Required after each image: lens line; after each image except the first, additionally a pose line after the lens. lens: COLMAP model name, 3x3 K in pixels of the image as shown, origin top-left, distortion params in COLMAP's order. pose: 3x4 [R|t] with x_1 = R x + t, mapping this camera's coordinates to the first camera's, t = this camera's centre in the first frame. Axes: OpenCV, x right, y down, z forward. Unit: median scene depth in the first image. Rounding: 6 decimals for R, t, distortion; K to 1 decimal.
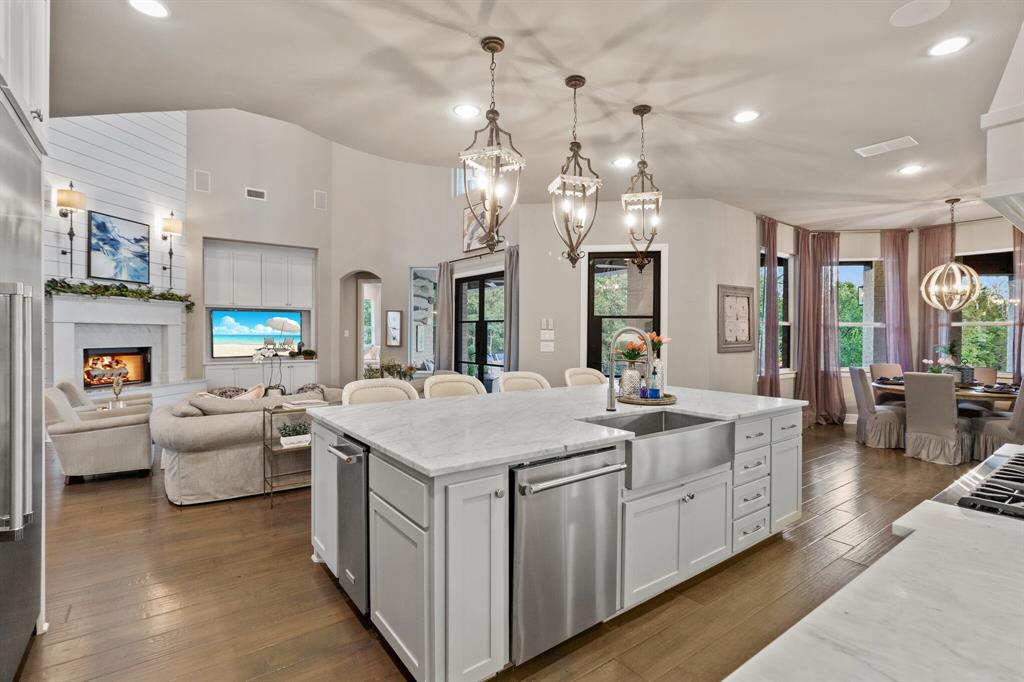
lens RADIAL K [[490.5, 0, 515.4], [0, 490.5, 335.9], [0, 0, 1]] dist [0.003562, 0.000420]
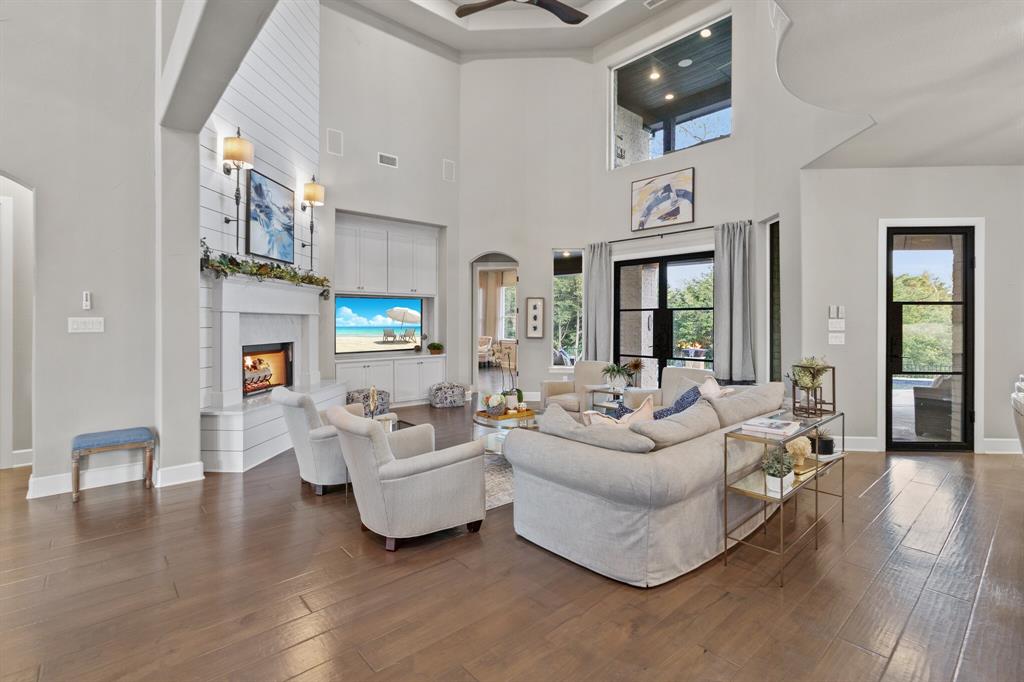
lens RADIAL K [[477.9, 0, 512.7], [0, 477.9, 324.9], [0, 0, 1]] dist [-0.000427, -0.000147]
pose [[0.996388, -0.005610, 0.084731, -0.452678], [0.005554, 0.999984, 0.000889, -0.004597], [-0.084735, -0.000415, 0.996403, 0.187176]]
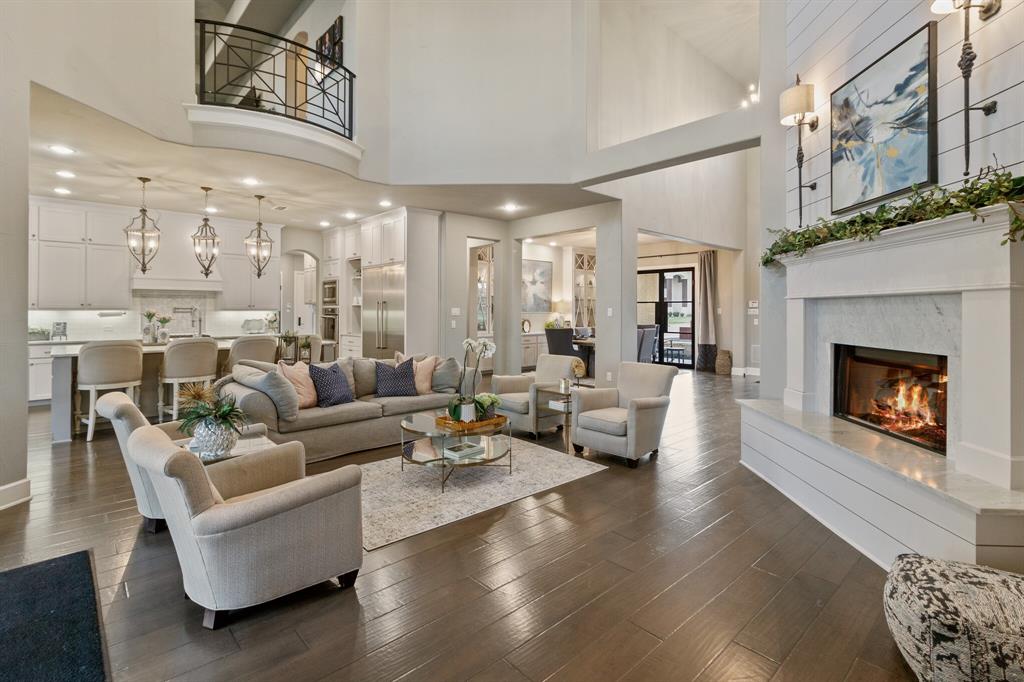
lens RADIAL K [[477.9, 0, 512.7], [0, 477.9, 324.9], [0, 0, 1]] dist [-0.000427, -0.000147]
pose [[-0.994222, -0.003019, -0.107297, -0.396278], [-0.006943, 0.999320, 0.036214, -0.010519], [0.107115, 0.036750, -0.993567, 1.320441]]
